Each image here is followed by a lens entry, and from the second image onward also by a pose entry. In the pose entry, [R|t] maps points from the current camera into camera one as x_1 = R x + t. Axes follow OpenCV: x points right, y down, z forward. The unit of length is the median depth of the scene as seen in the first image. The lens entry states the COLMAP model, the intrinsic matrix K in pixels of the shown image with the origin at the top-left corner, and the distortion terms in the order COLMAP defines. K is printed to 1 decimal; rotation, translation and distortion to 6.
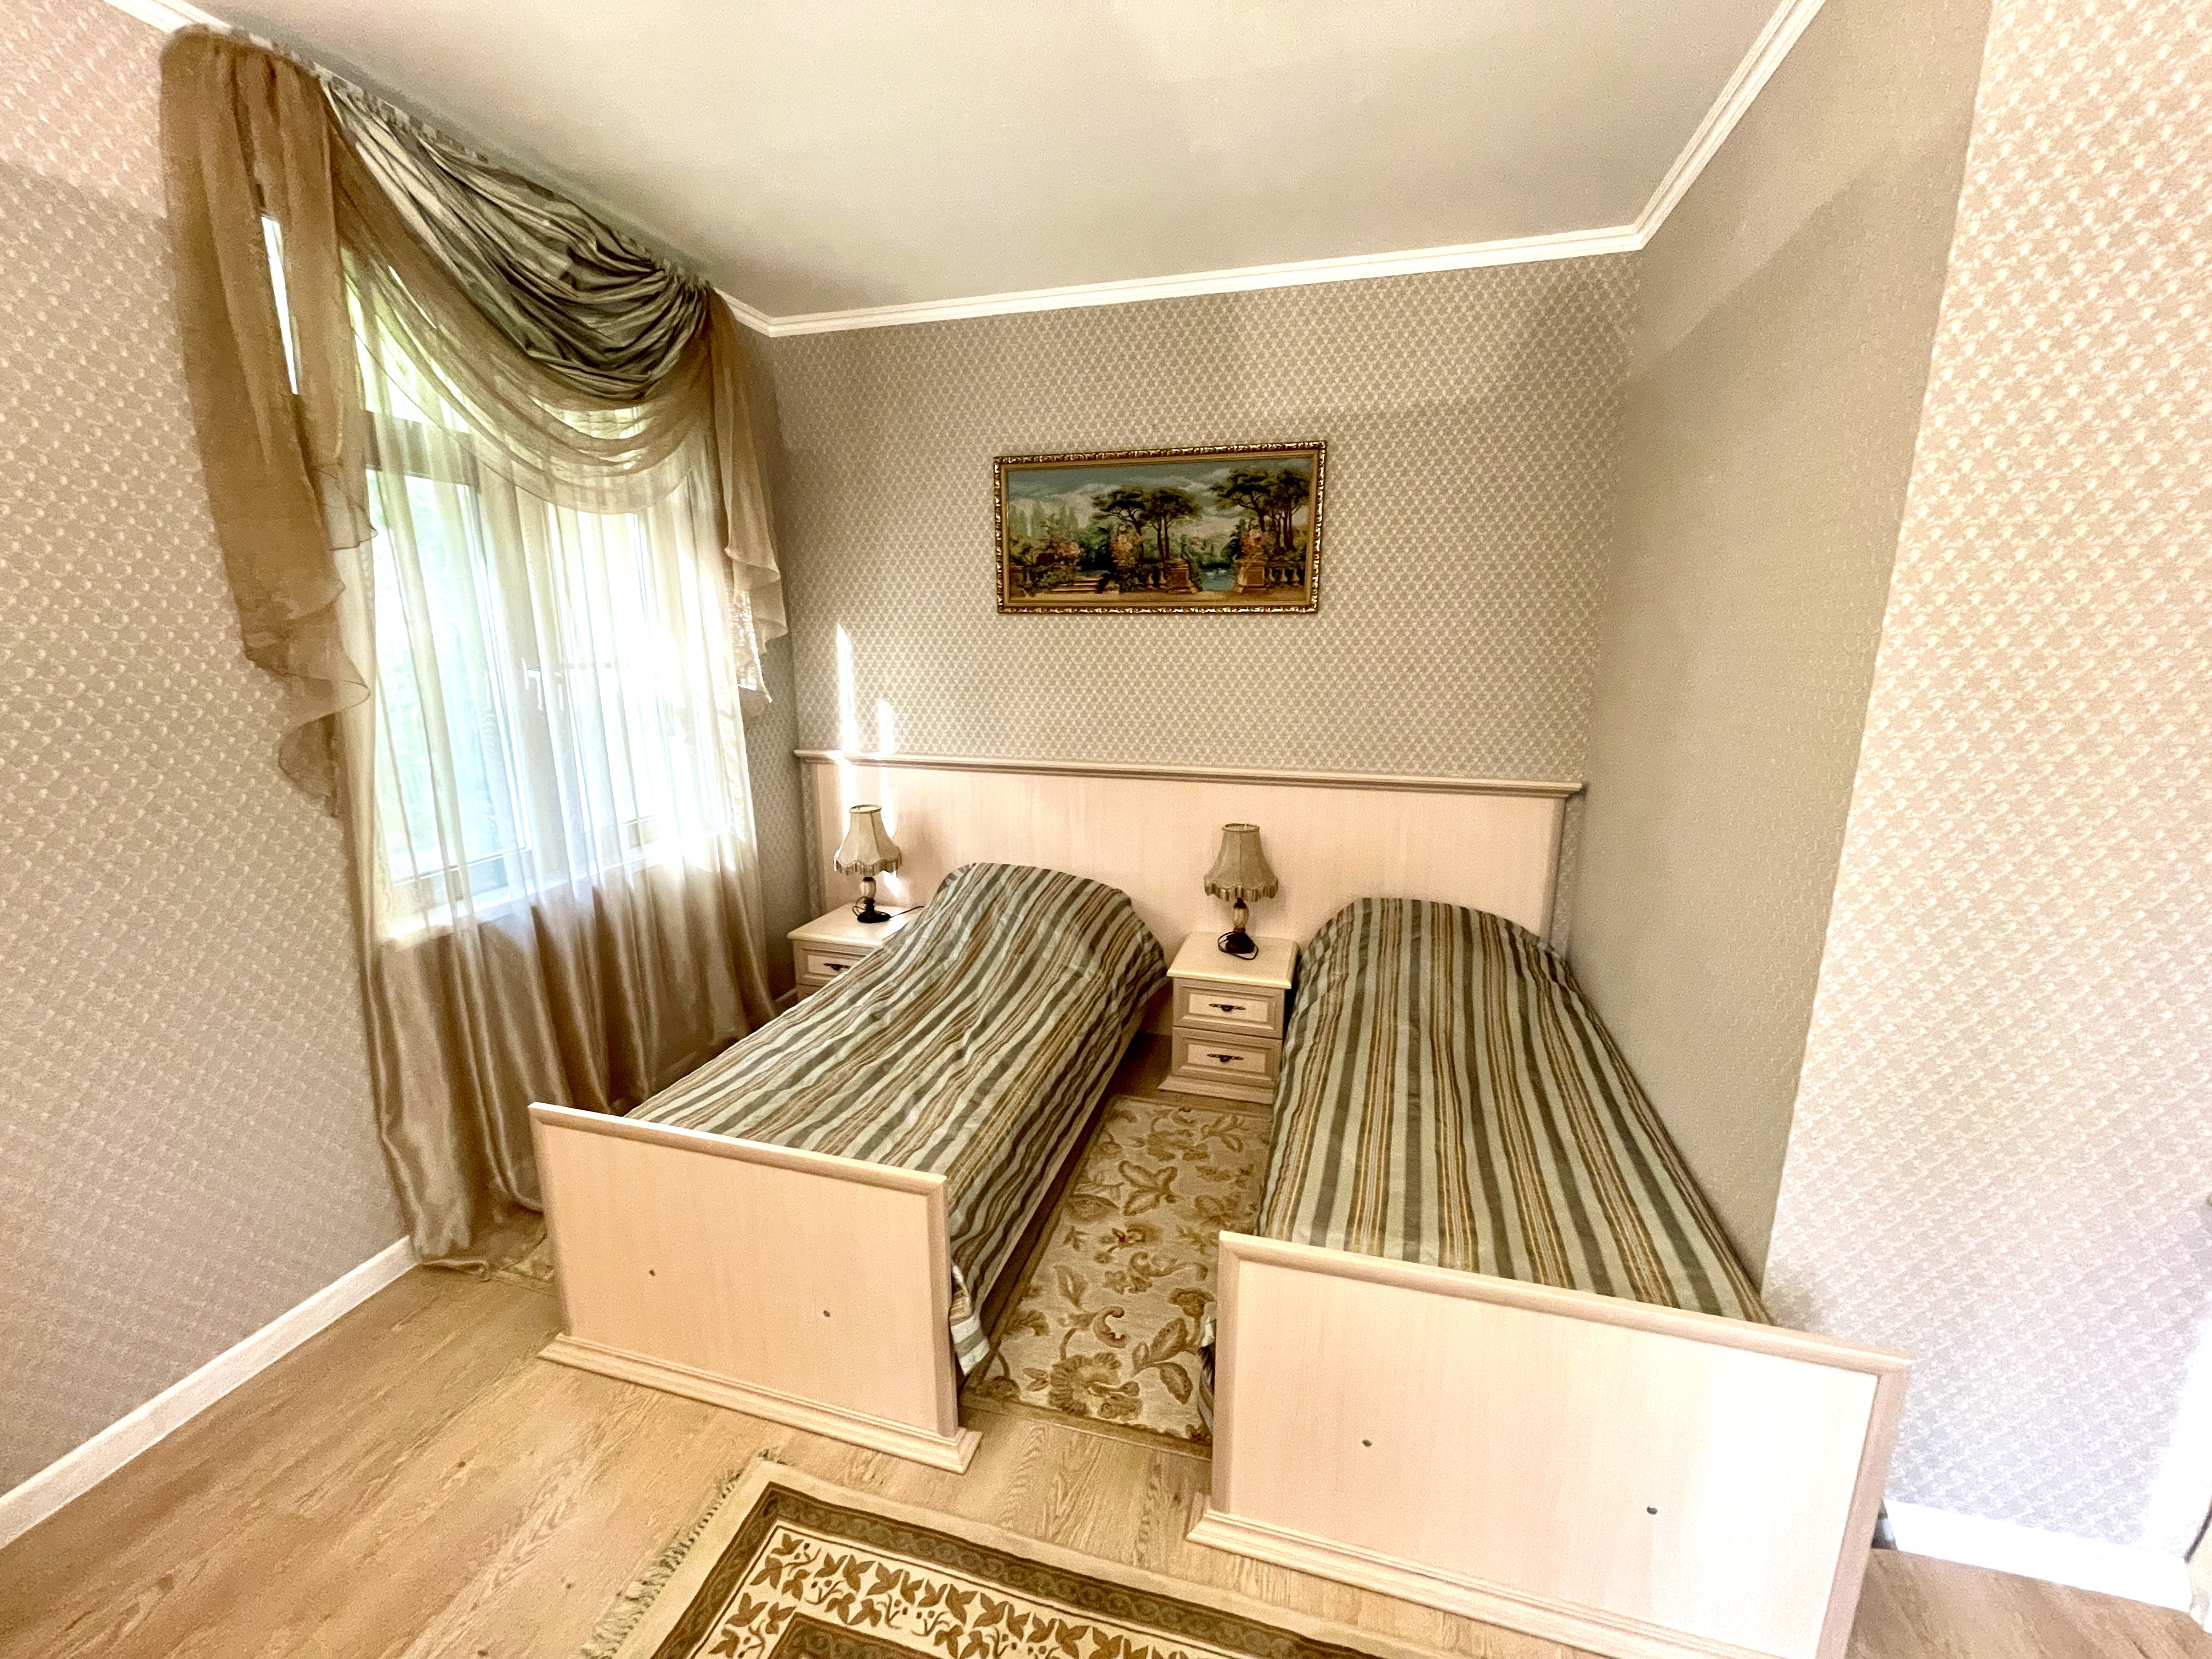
lens RADIAL K [[895.2, 0, 1107.8], [0, 895.2, 826.1], [0, 0, 1]] dist [-0.002397, -0.000384]
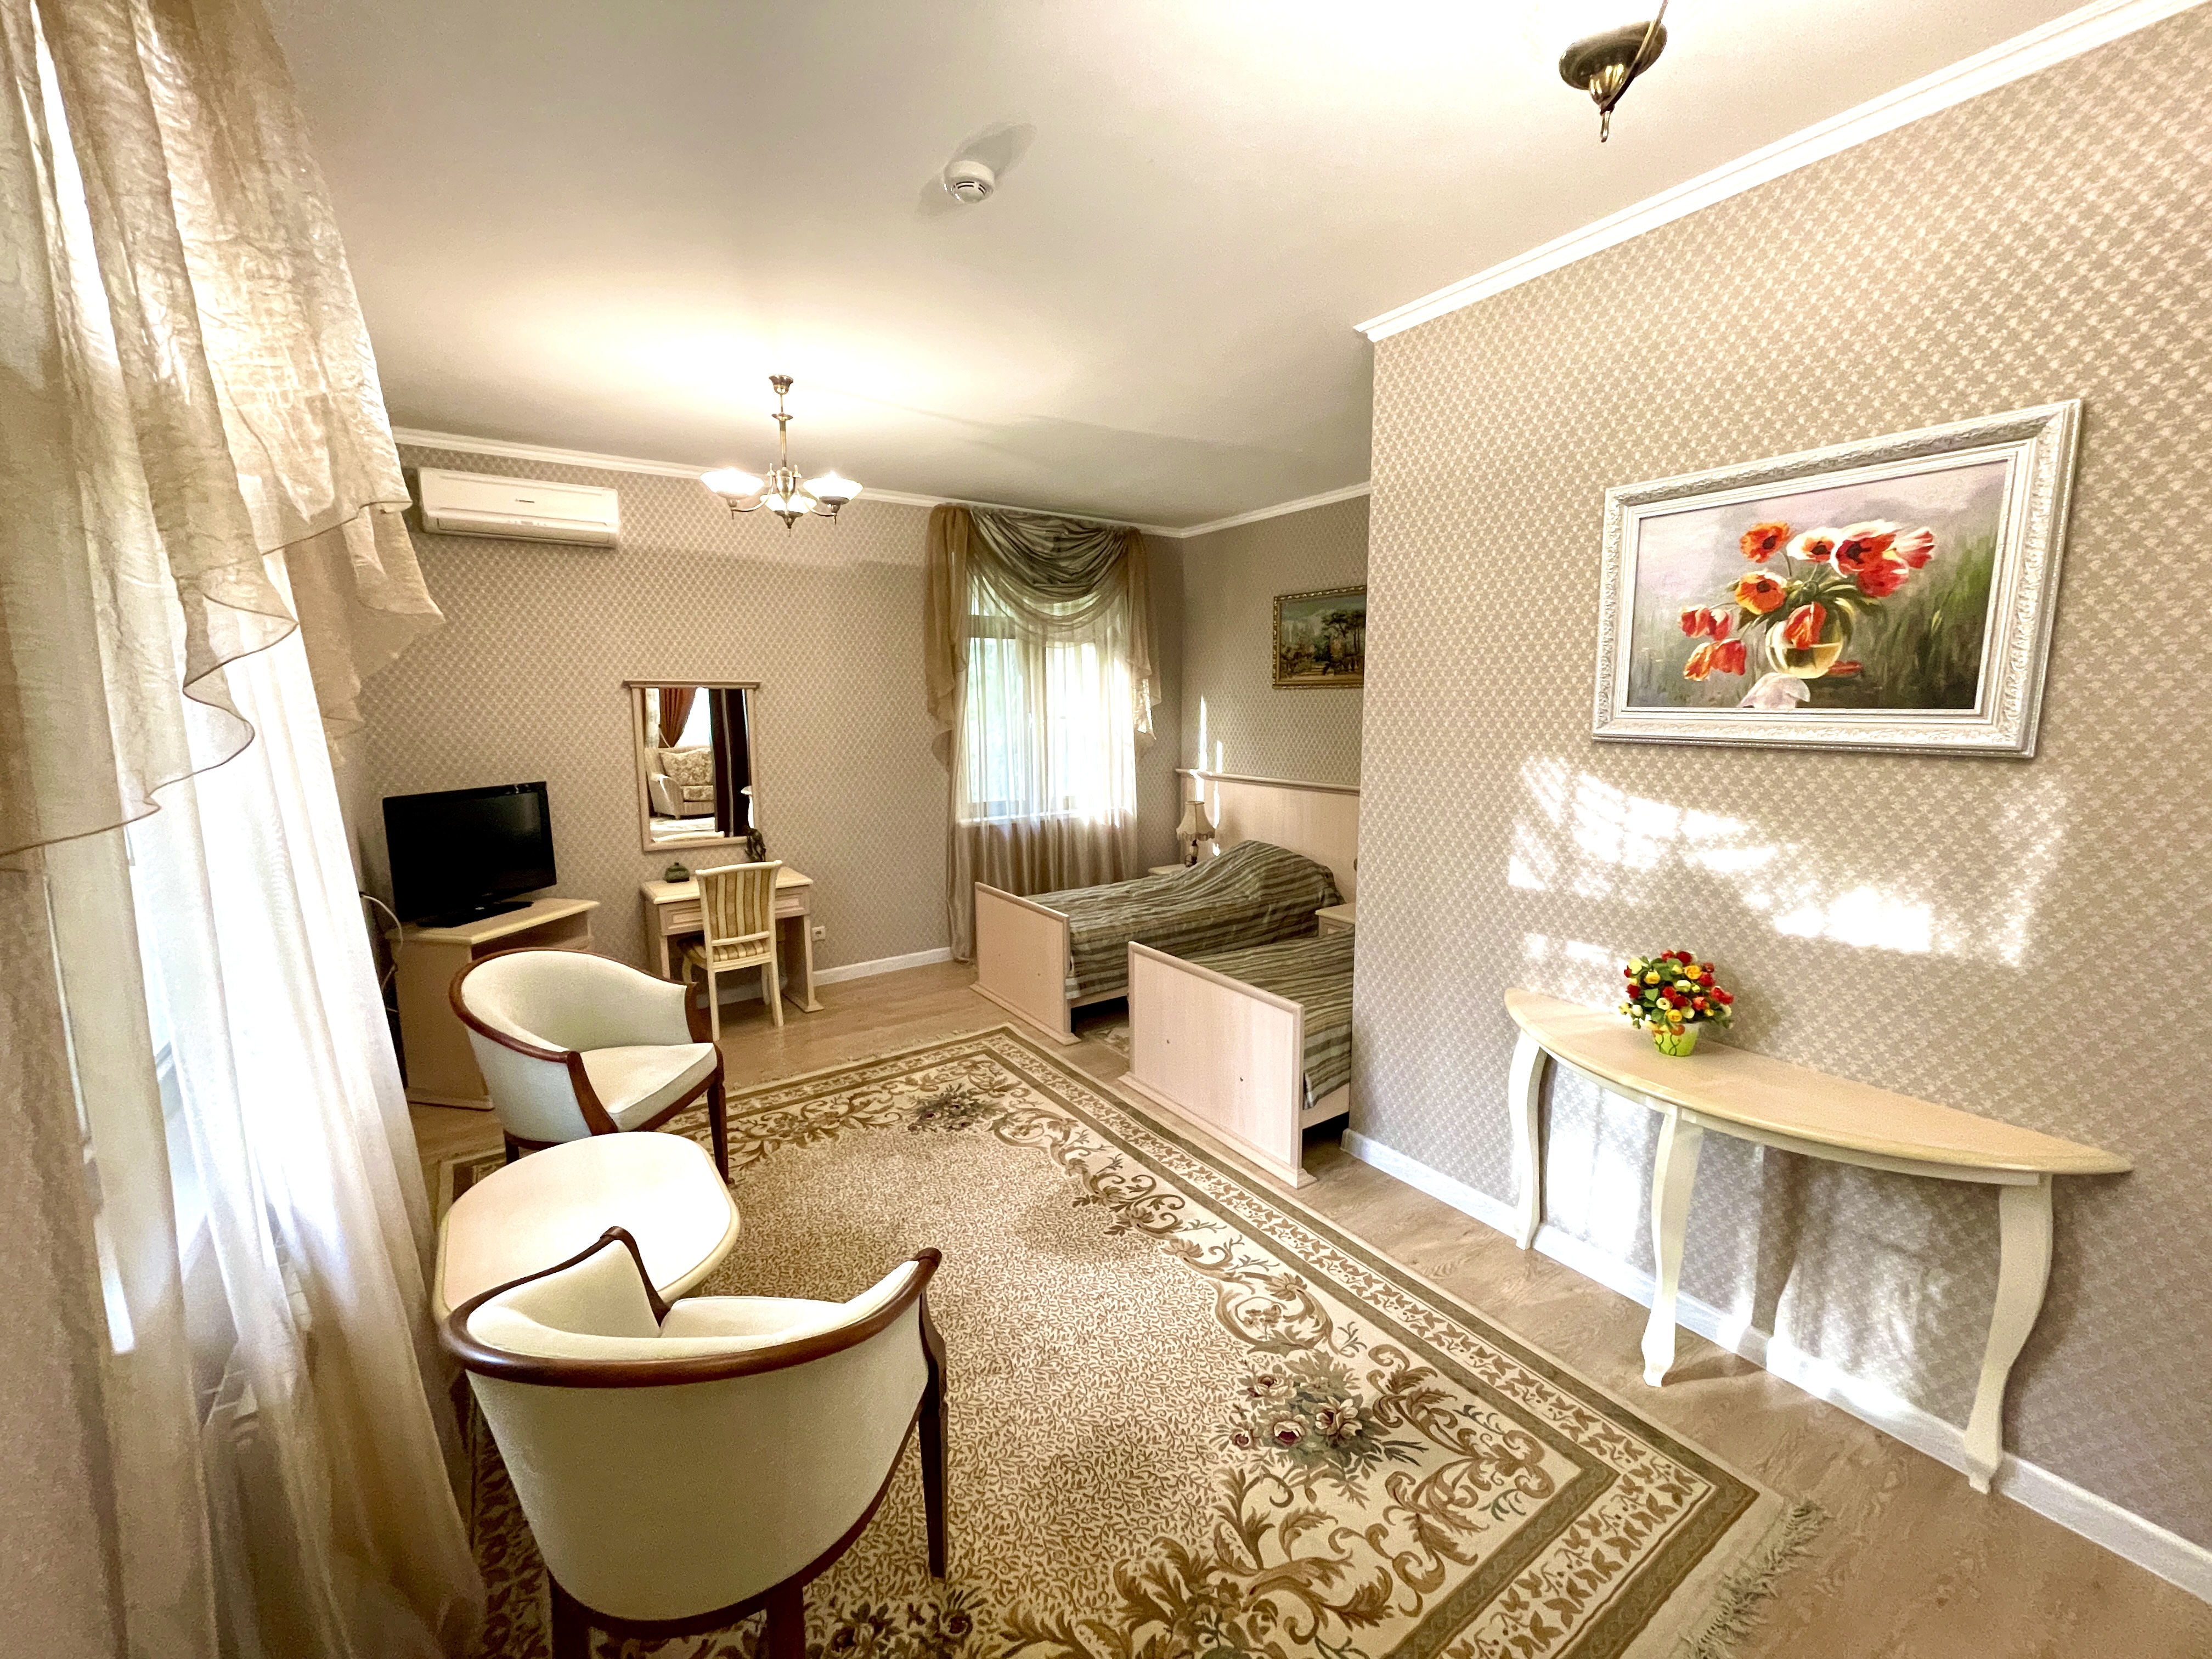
lens RADIAL K [[888.2, 0, 1099.1], [0, 888.2, 830.6], [0, 0, 1]] dist [-0.042416, 0.000006]
pose [[0.763074, 0.087407, -0.640373, 0.735949], [-0.130877, 0.991183, -0.020664, 0.100067], [0.632921, 0.099579, 0.767786, -0.442293]]
